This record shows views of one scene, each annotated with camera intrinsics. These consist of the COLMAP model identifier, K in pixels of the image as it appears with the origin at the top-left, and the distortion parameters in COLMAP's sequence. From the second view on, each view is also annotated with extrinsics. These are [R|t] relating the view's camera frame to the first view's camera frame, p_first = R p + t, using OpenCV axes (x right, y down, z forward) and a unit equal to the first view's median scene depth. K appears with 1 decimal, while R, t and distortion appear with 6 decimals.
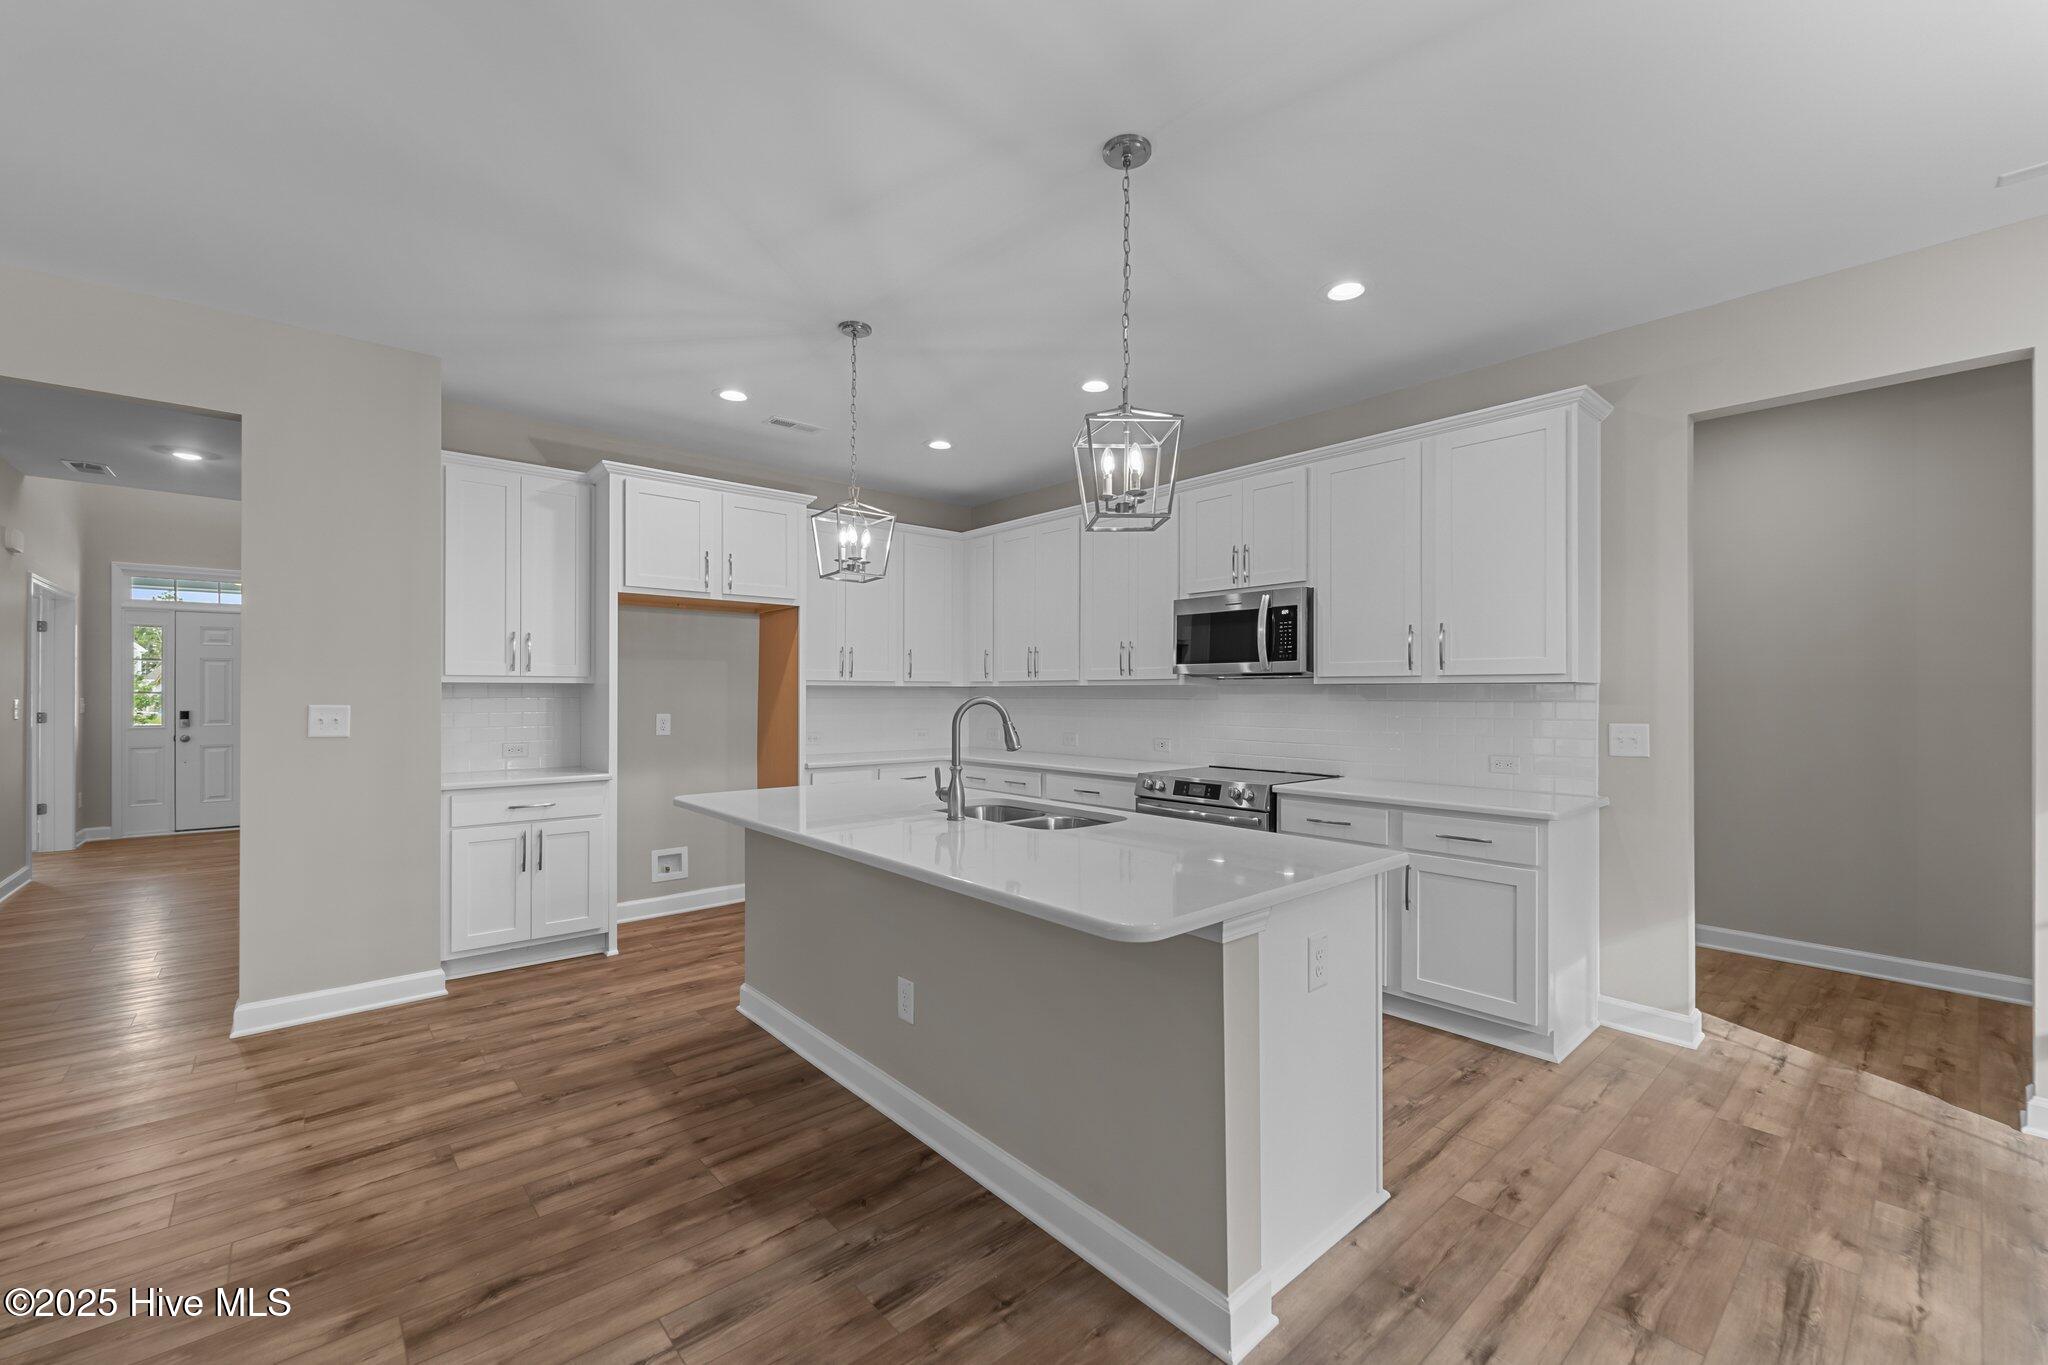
lens RADIAL K [[832.2, 0, 1022.0], [0, 832.2, 689.8], [0, 0, 1]] dist [-0.000485, -0.000066]
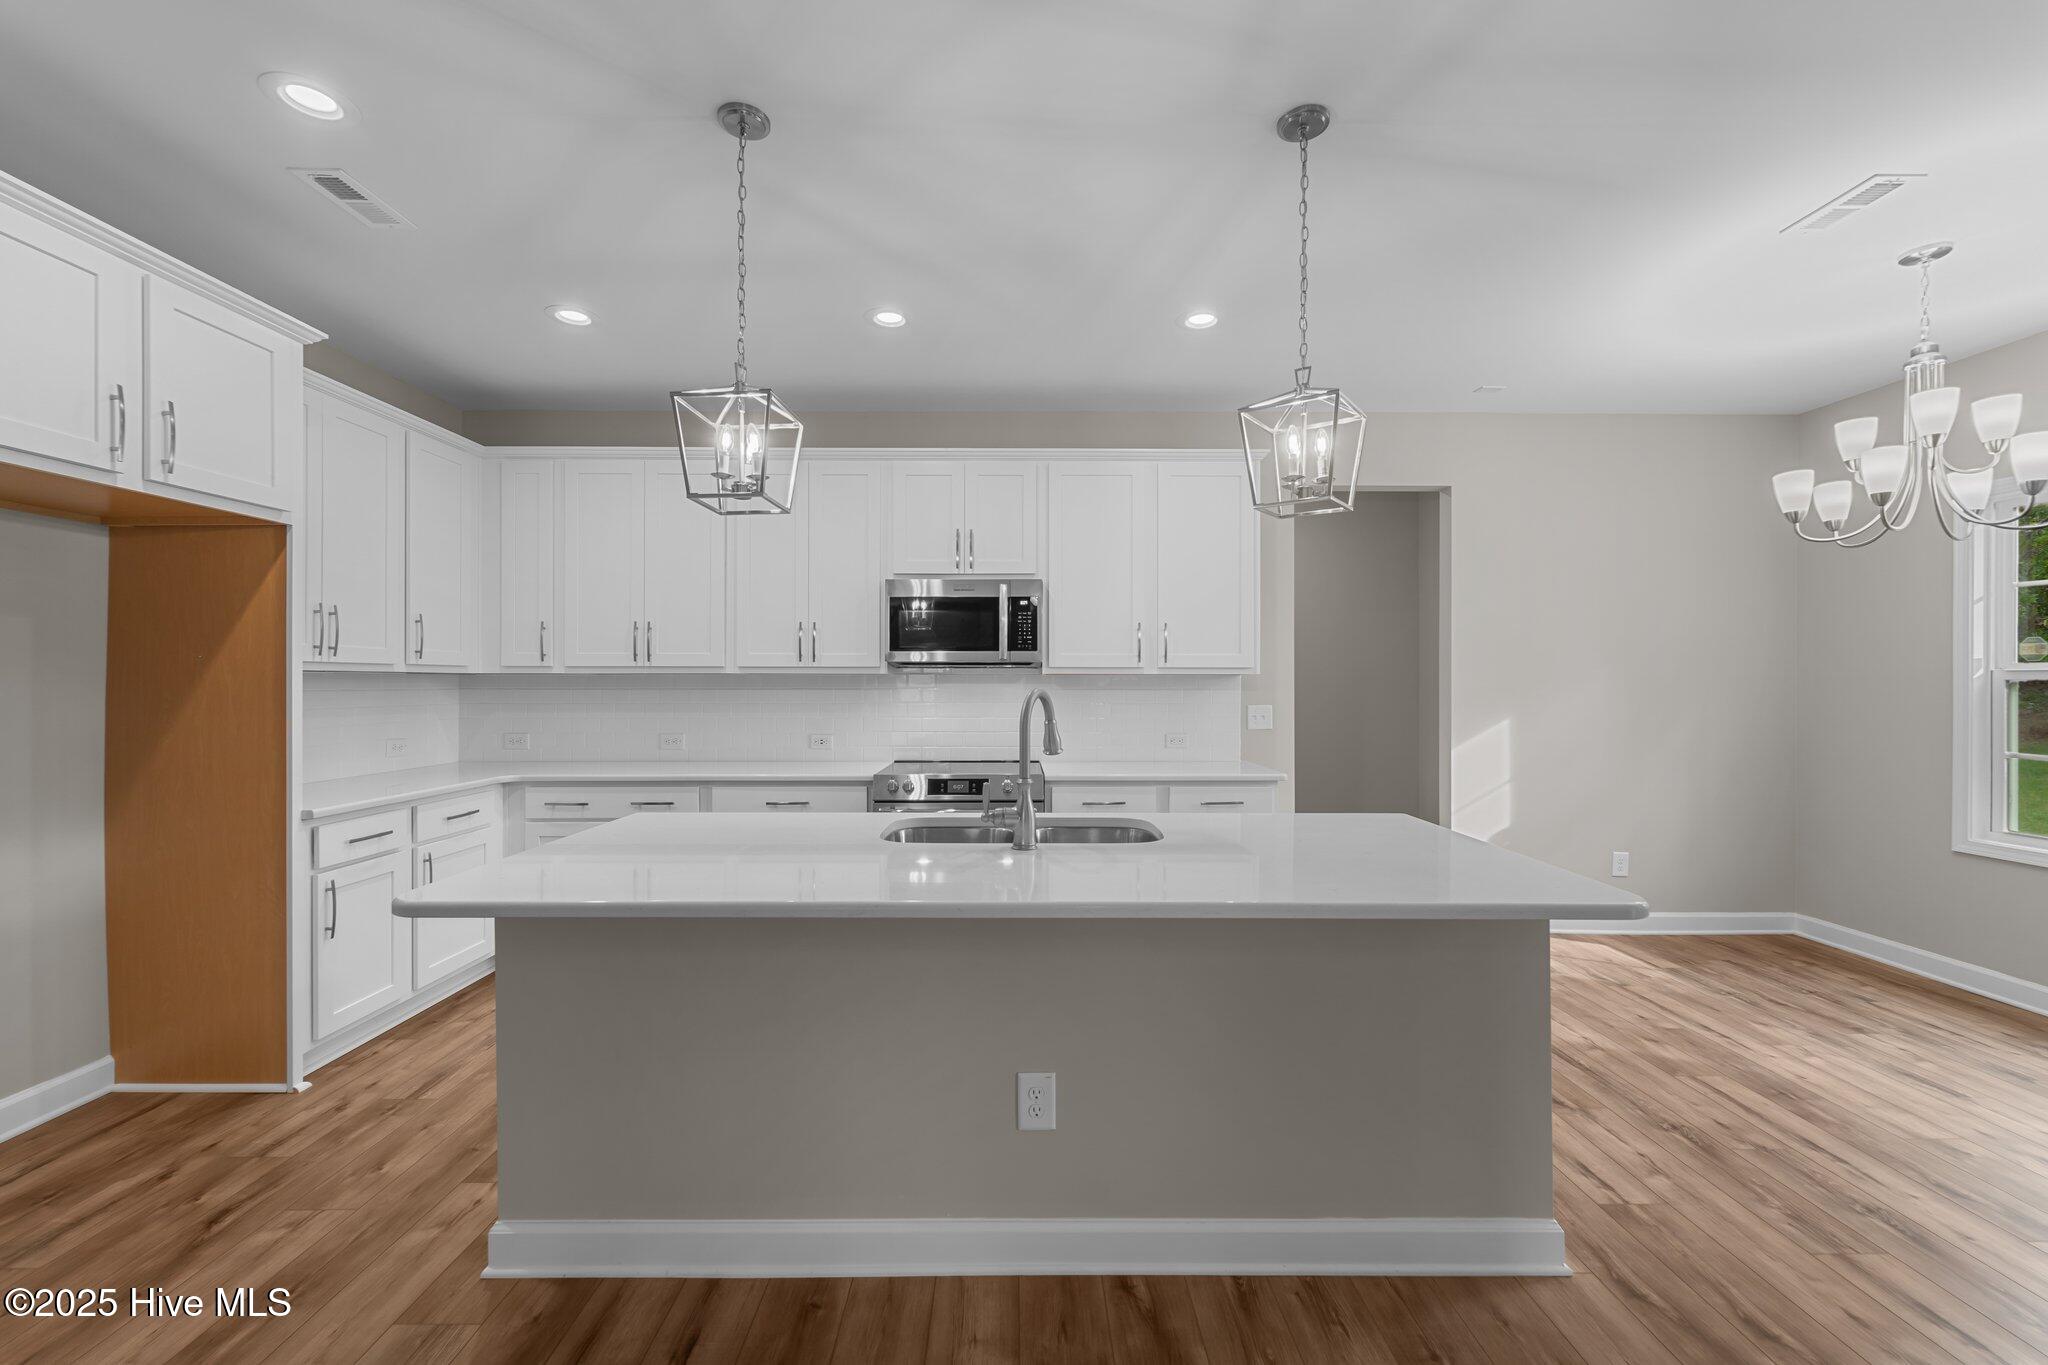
lens RADIAL K [[832.0, 0, 1021.8], [0, 832.0, 681.7], [0, 0, 1]] dist [-0.000935, -0.000789]
pose [[0.653540, -0.000430, 0.756892, -0.568714], [-0.003816, 0.999985, 0.003863, -0.001630], [-0.756883, -0.005413, 0.653528, 0.428642]]
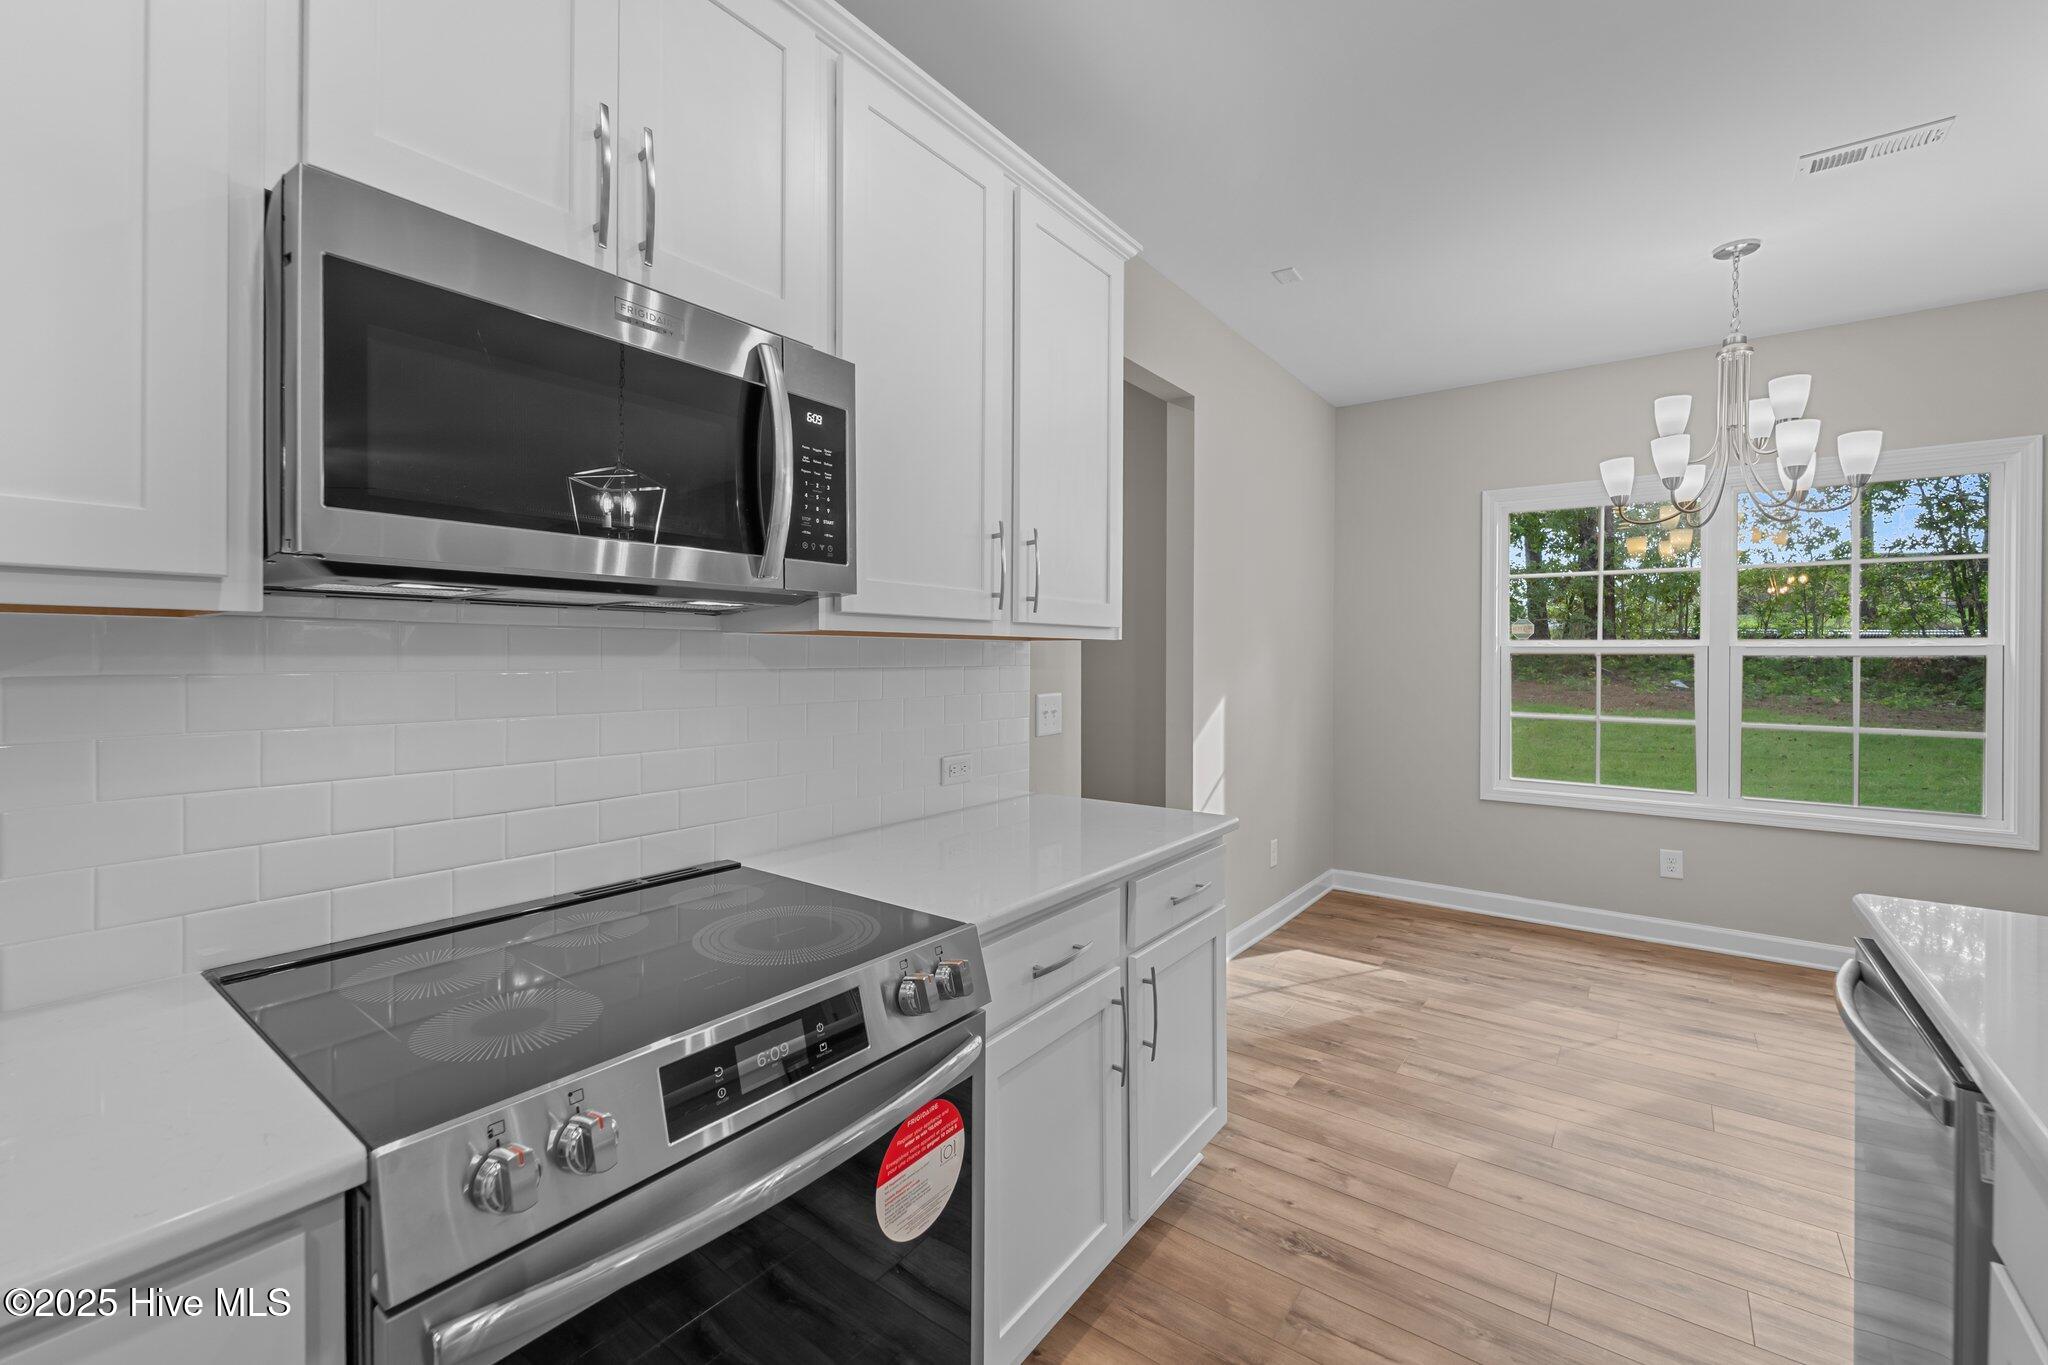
lens RADIAL K [[857.5, 0, 1015.3], [0, 857.5, 656.7], [0, 0, 1]] dist [0.000405, -0.000122]
pose [[-0.199650, -0.007655, 0.979837, -0.061442], [-0.012538, 0.999908, 0.005257, 0.002102], [-0.979787, -0.011236, -0.199727, 1.244496]]
